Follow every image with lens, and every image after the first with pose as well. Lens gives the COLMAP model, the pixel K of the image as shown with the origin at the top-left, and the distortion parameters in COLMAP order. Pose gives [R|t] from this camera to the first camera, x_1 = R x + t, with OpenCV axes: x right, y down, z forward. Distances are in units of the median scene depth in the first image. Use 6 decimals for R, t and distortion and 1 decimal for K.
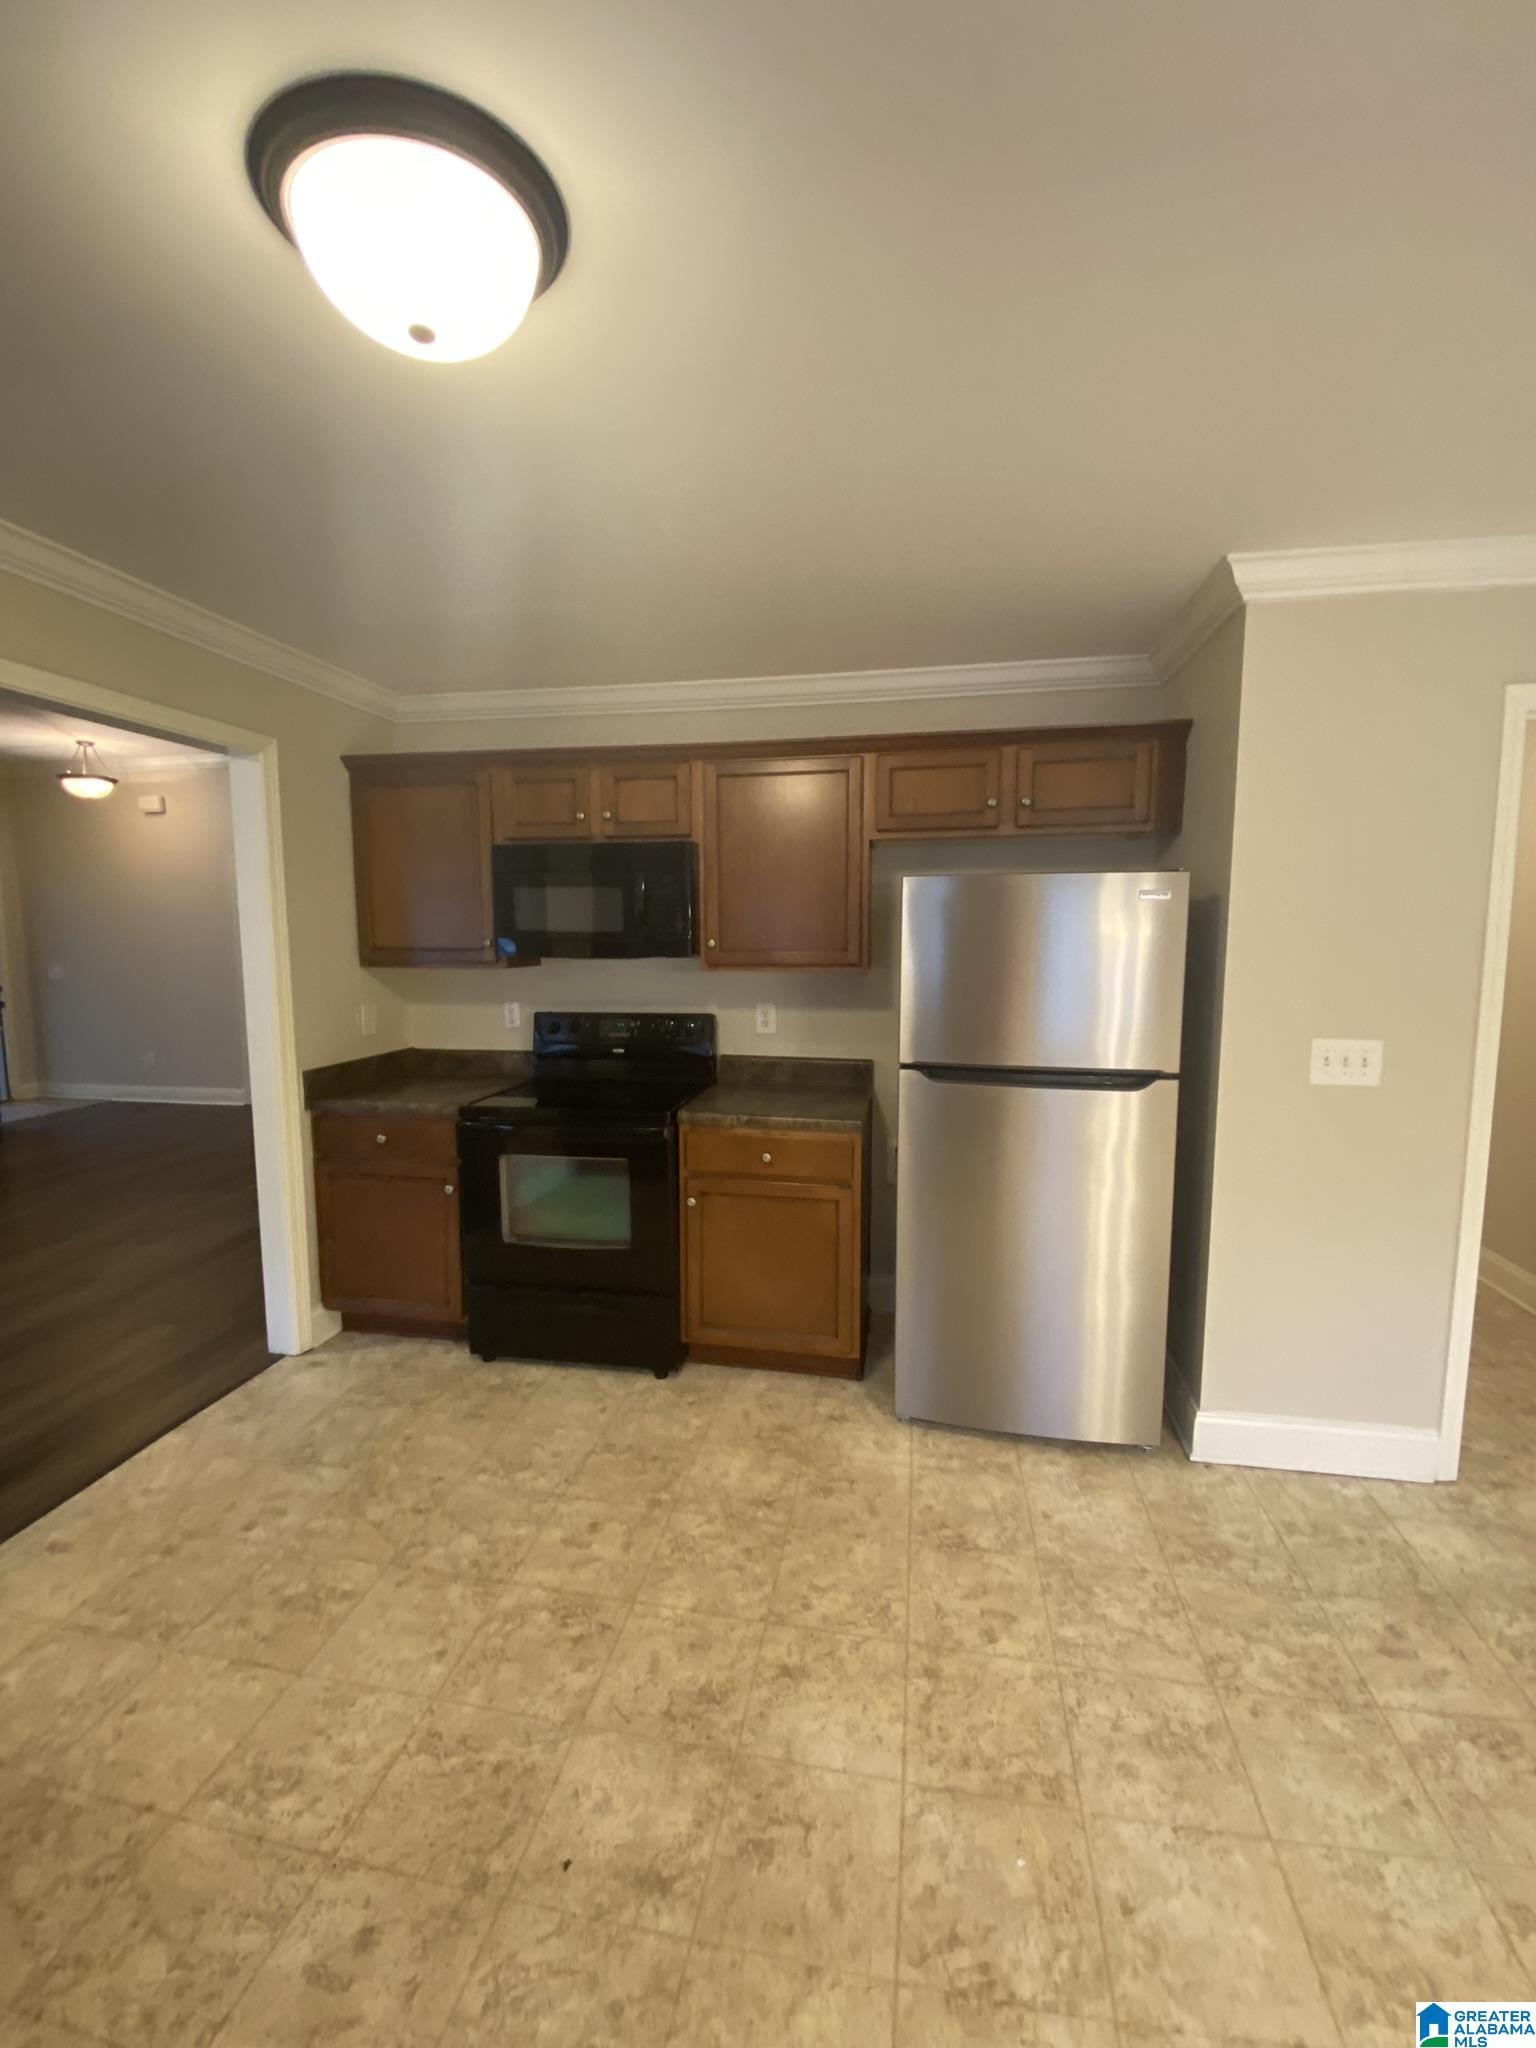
lens RADIAL K [[835.8, 0, 773.9], [0, 835.8, 1021.0], [0, 0, 1]] dist [0.004670, -0.014741]
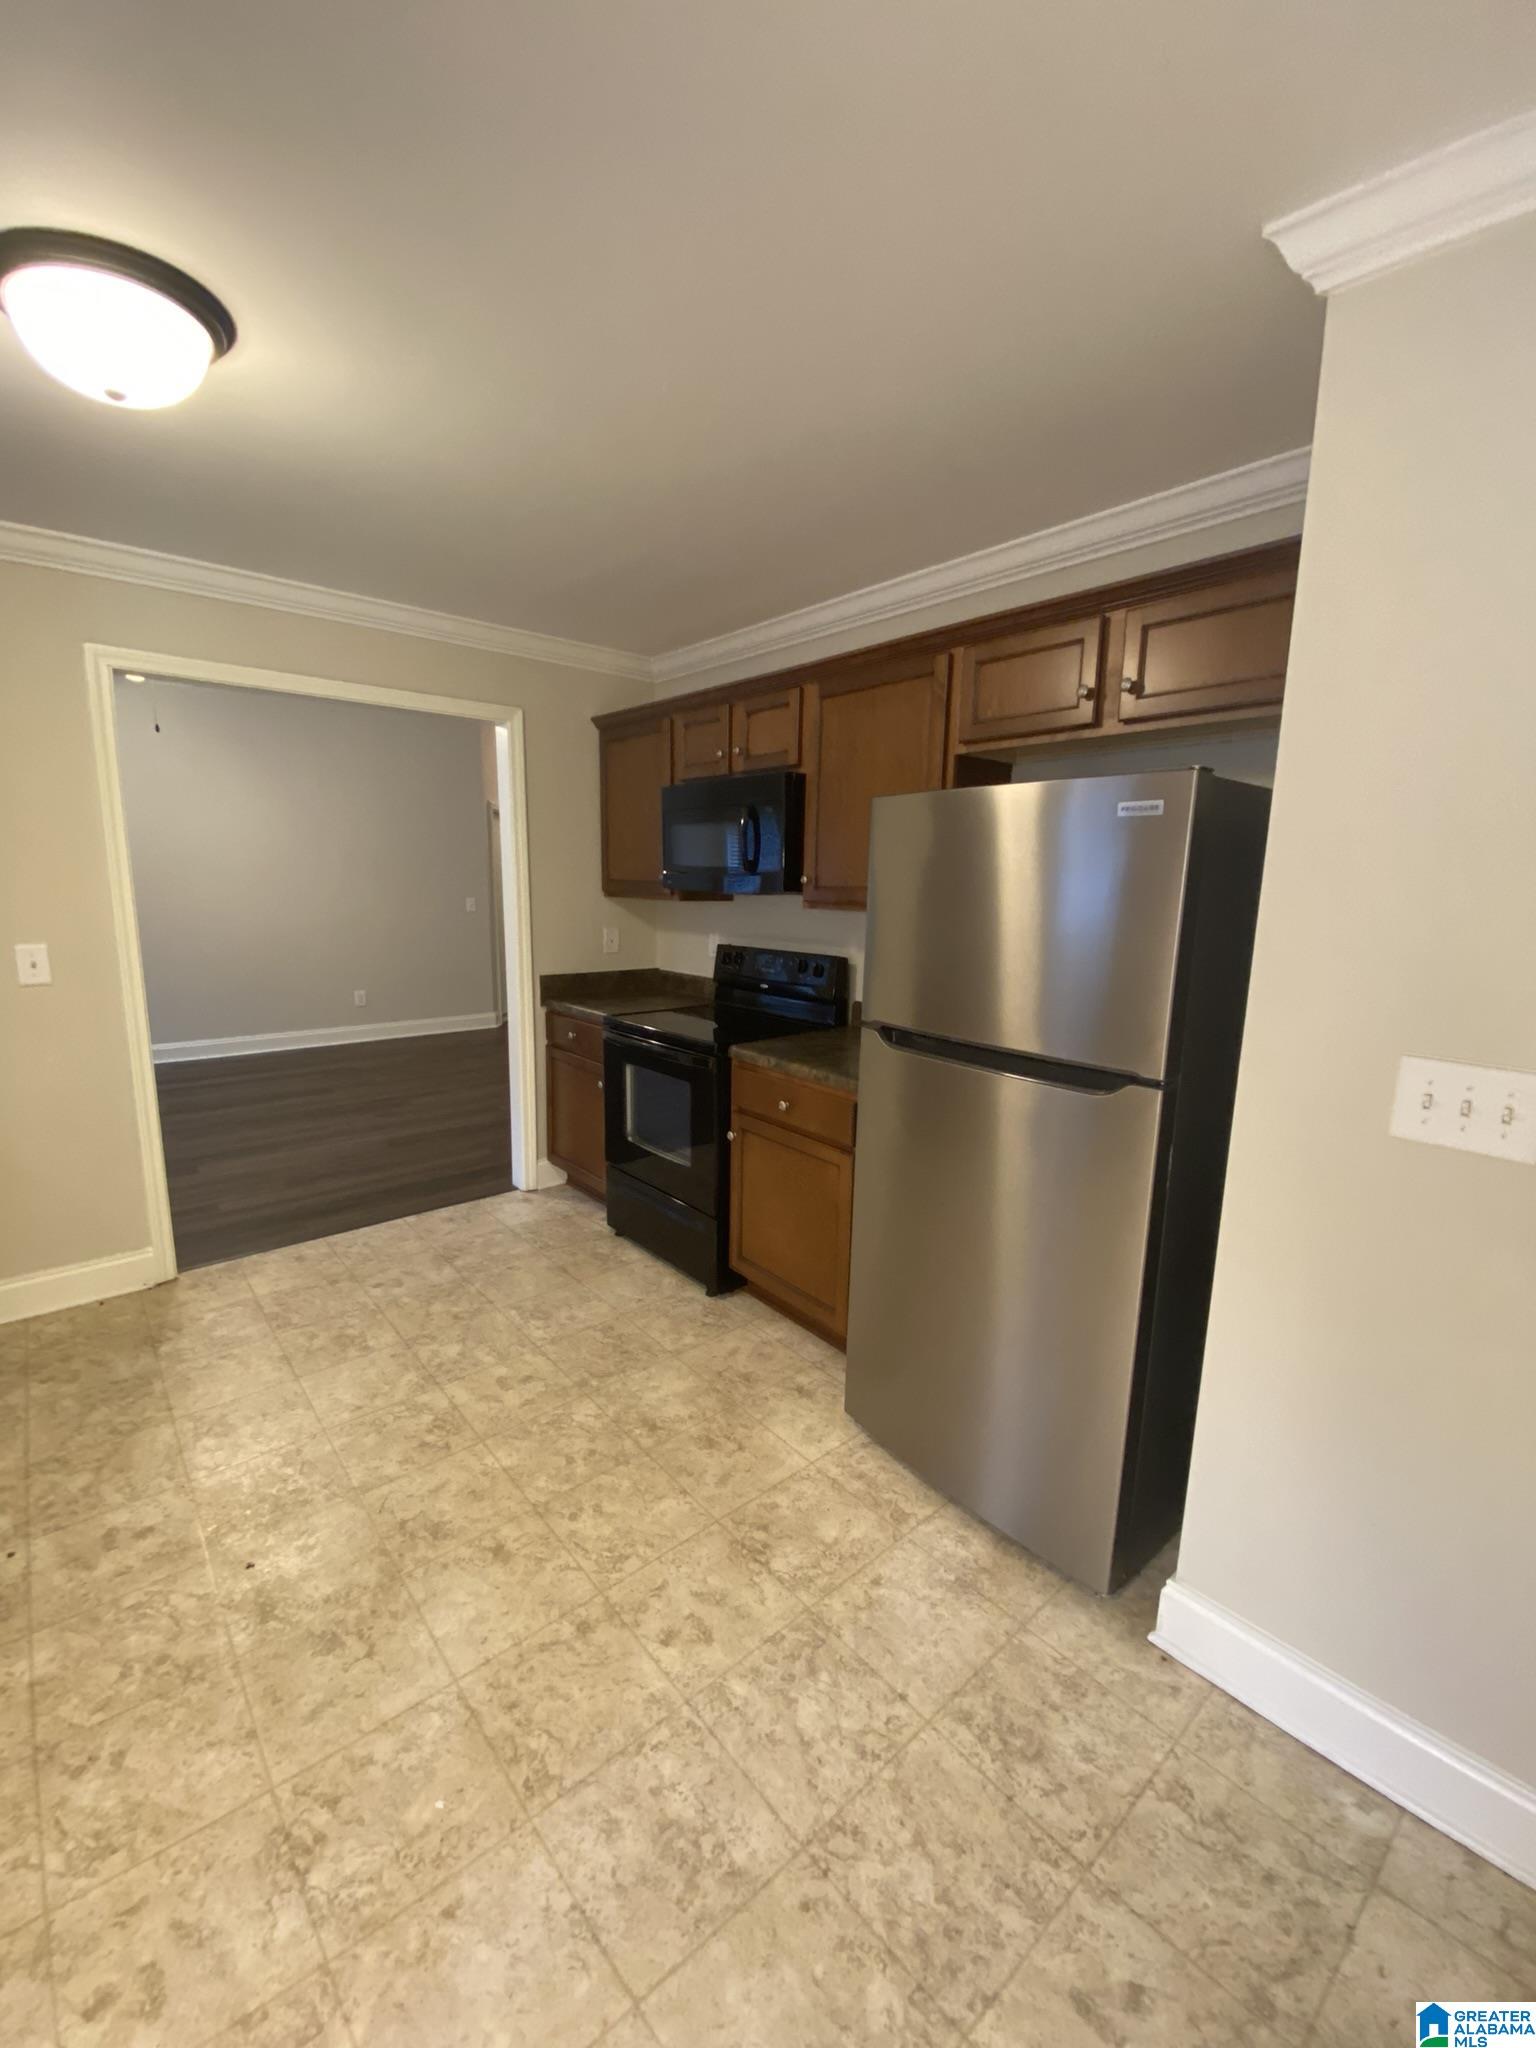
lens RADIAL K [[832.3, 0, 768.0], [0, 832.3, 1024.0], [0, 0, 1]] dist [0.007061, -0.016435]
pose [[0.780769, 0.124666, -0.612256, 0.818635], [-0.086093, 0.992012, 0.092202, -0.021141], [0.618860, -0.019278, 0.785265, 0.366980]]
